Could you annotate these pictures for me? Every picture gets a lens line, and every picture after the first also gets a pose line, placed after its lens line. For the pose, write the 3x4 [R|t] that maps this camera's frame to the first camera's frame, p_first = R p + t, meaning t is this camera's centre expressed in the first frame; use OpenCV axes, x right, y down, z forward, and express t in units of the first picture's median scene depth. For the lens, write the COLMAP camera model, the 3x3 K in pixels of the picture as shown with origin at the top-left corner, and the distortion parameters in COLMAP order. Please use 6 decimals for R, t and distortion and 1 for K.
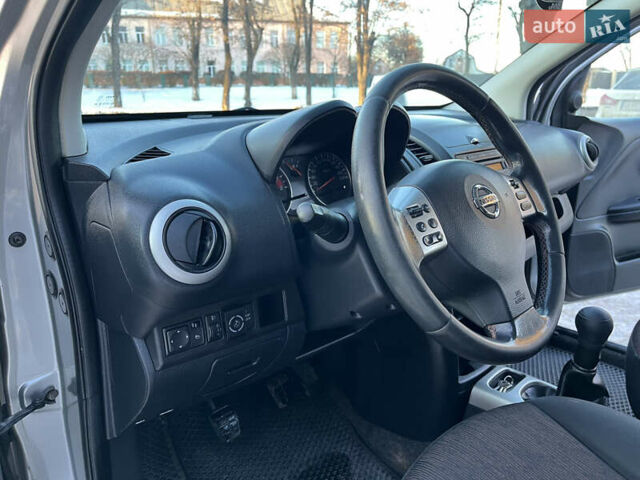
lens RADIAL K [[481.7, 0, 319.2], [0, 481.7, 239.8], [0, 0, 1]] dist [0.075287, -0.099403]
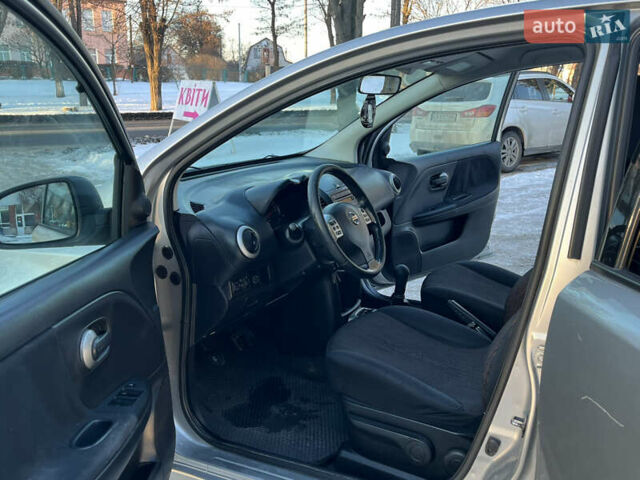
lens RADIAL K [[612.4, 0, 320.0], [0, 612.4, 240.0], [0, 0, 1]] dist [0.130651, -0.326679]
pose [[0.938902, -0.077234, 0.335406, -0.353409], [0.093961, 0.994998, -0.033904, 0.049494], [-0.331110, 0.063348, 0.941463, -0.762239]]
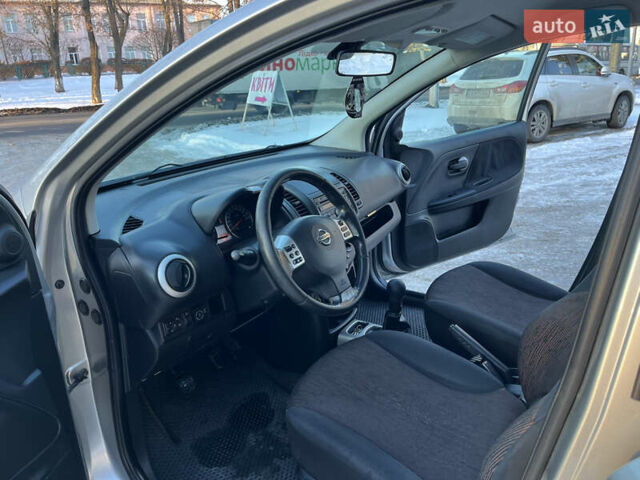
lens RADIAL K [[481.7, 0, 319.2], [0, 481.7, 239.8], [0, 0, 1]] dist [0.075287, -0.099403]
pose [[0.972103, -0.105334, 0.209571, -0.036481], [0.098431, 0.994209, 0.043132, -0.060951], [-0.212900, -0.021301, 0.976842, -0.373123]]
